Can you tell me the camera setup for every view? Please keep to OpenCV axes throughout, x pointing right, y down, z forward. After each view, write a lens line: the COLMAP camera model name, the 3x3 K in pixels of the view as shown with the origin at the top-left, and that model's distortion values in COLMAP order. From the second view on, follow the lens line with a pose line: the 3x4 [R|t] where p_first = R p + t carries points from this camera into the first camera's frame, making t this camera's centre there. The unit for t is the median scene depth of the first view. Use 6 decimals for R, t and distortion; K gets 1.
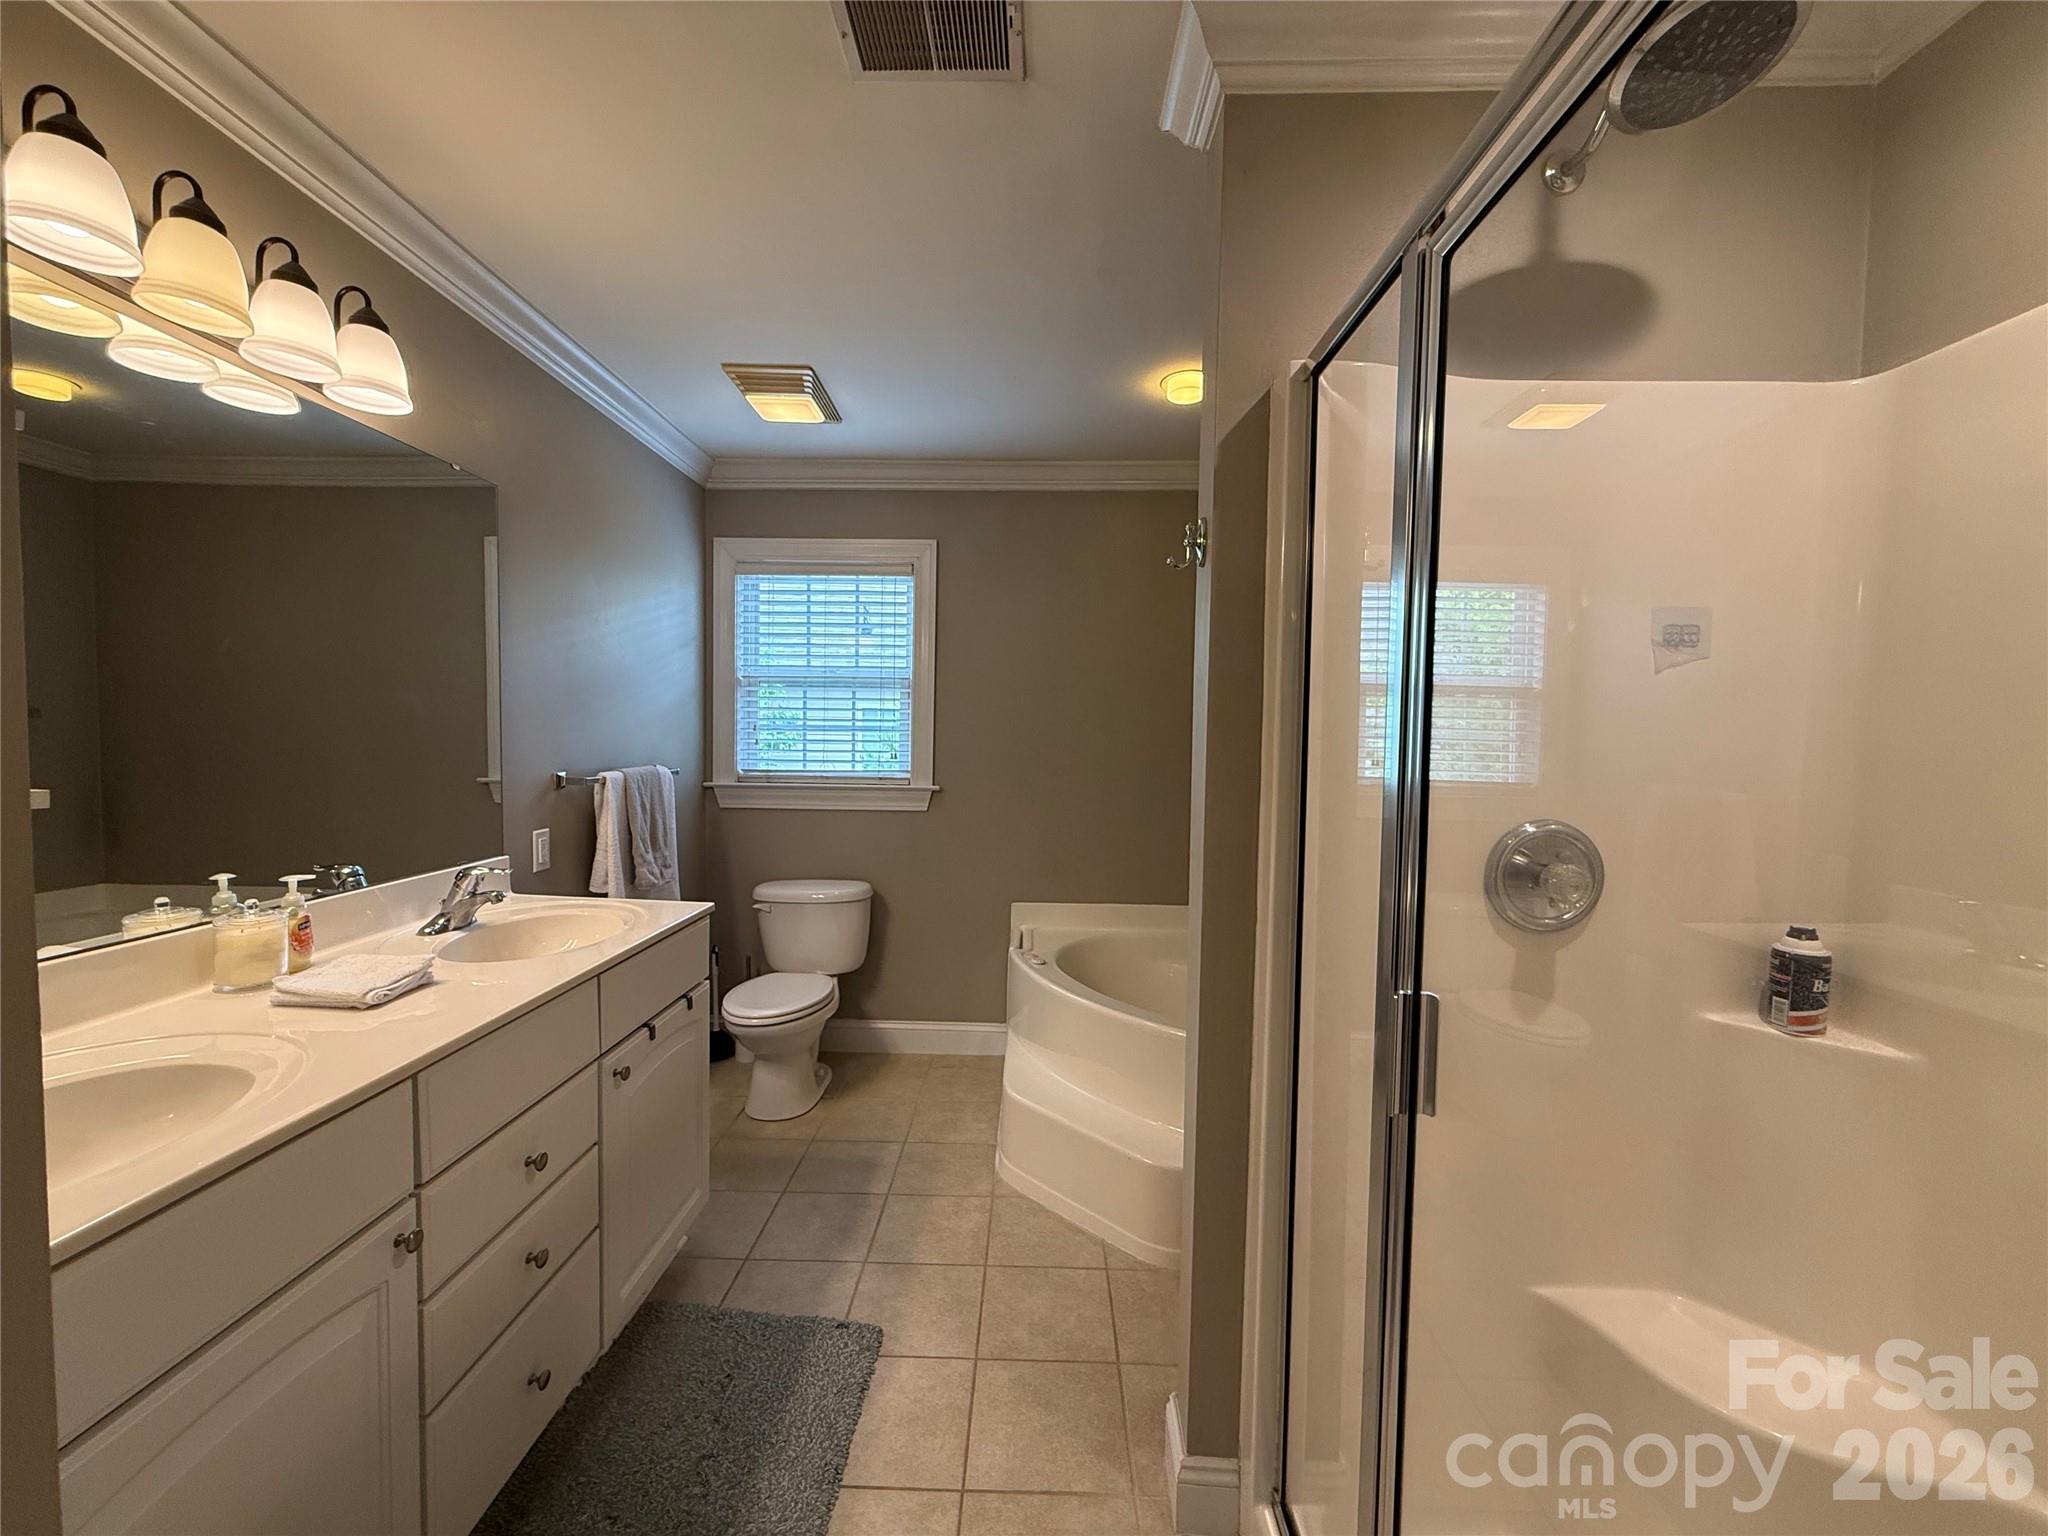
lens RADIAL K [[817.1, 0, 1026.5], [0, 817.1, 773.3], [0, 0, 1]] dist [0.001846, -0.000883]
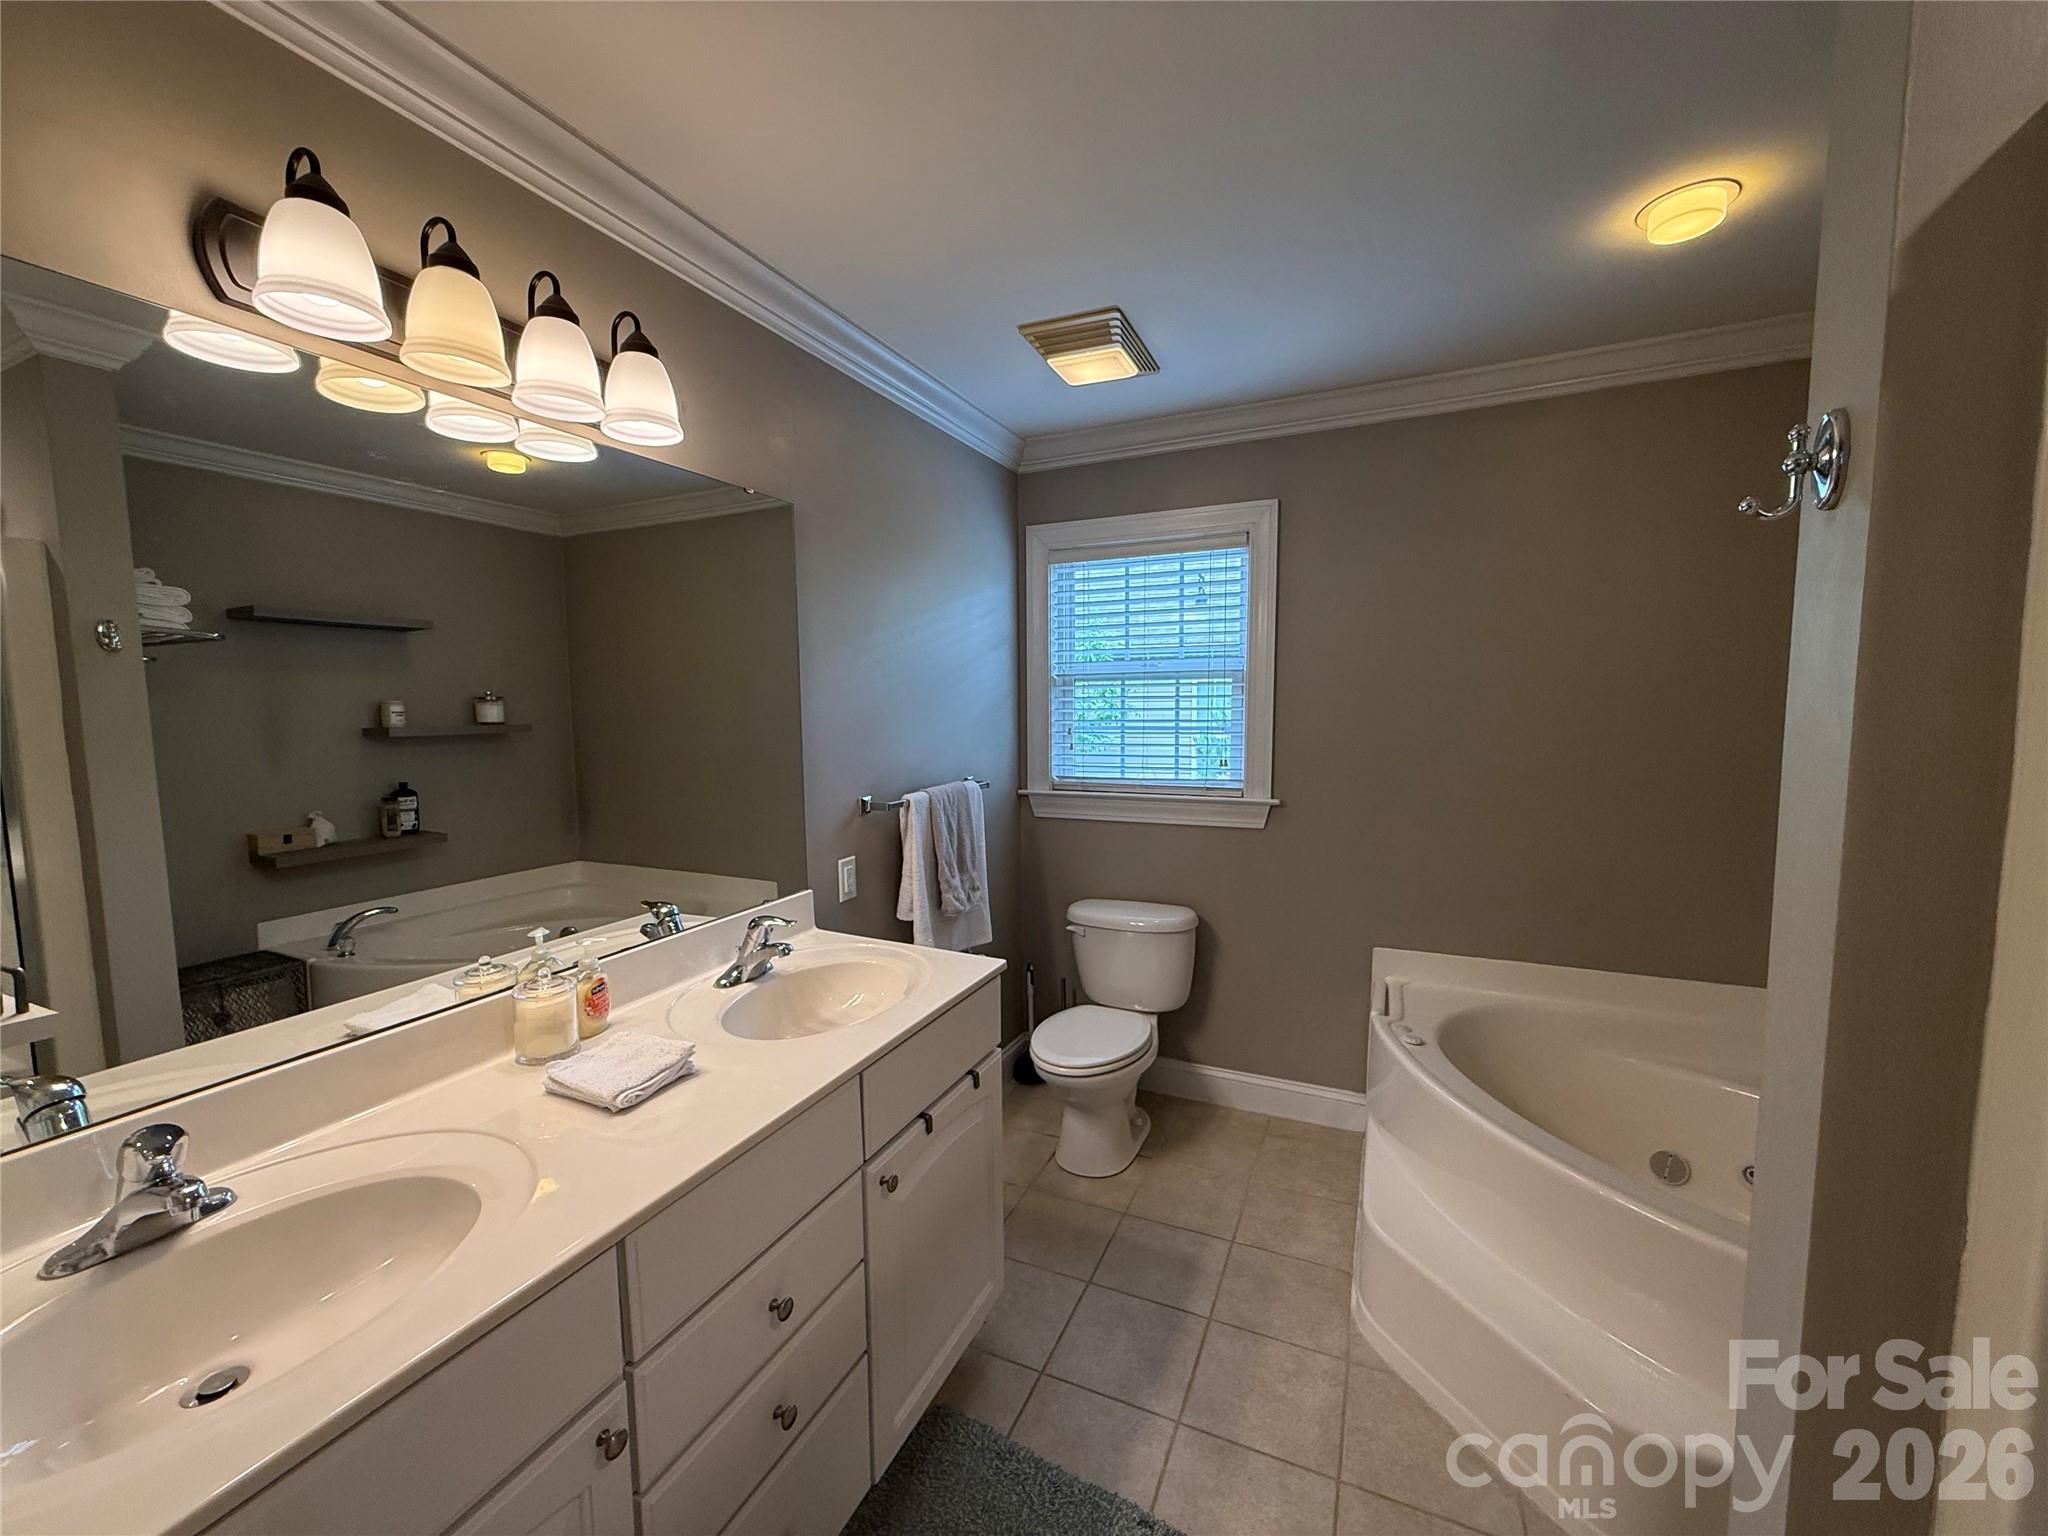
lens RADIAL K [[817.1, 0, 1015.7], [0, 817.1, 769.9], [0, 0, 1]] dist [0.001846, -0.000883]
pose [[0.912603, 0.011026, -0.408698, -0.019981], [0.005391, 0.999225, 0.038994, -0.074071], [0.408811, -0.037790, 0.911836, 0.213895]]
